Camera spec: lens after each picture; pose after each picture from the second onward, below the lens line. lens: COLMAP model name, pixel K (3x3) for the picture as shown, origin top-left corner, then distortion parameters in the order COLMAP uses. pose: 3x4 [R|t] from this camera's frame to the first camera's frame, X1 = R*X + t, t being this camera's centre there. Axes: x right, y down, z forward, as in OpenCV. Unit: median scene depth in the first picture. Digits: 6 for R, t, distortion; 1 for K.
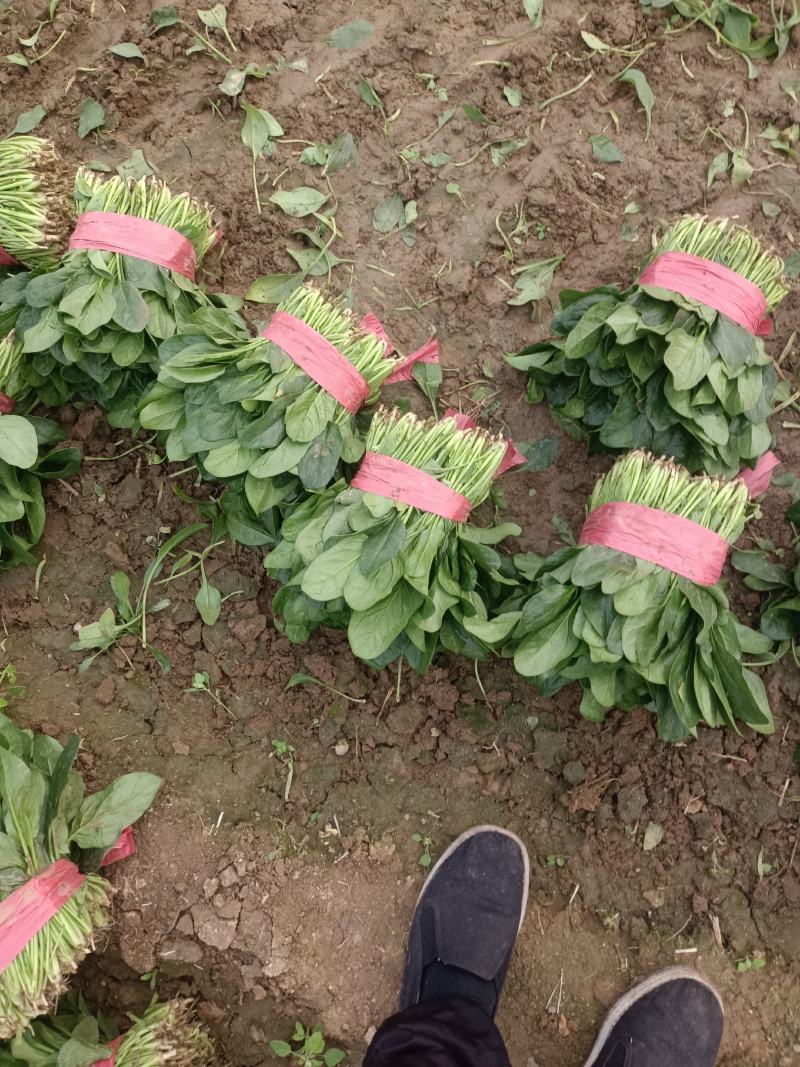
lens RADIAL K [[777.8, 0, 395.4], [0, 777.8, 531.4], [0, 0, 1]] dist [0.029696, -0.043780]
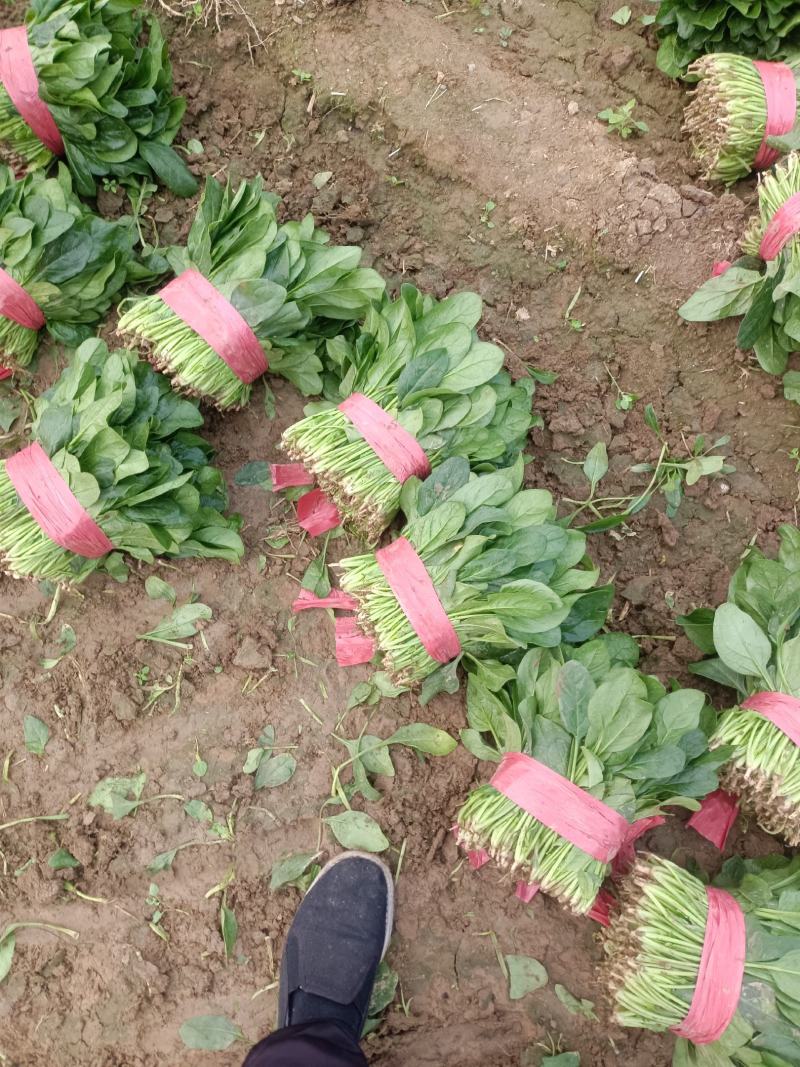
lens RADIAL K [[777.8, 0, 398.3], [0, 777.8, 575.2], [0, 0, 1]] dist [0.029696, -0.043780]
pose [[-0.913186, -0.356281, 0.197876, -0.261306], [0.406861, -0.825052, 0.392114, -0.570525], [0.023555, 0.438581, 0.898383, 0.105665]]
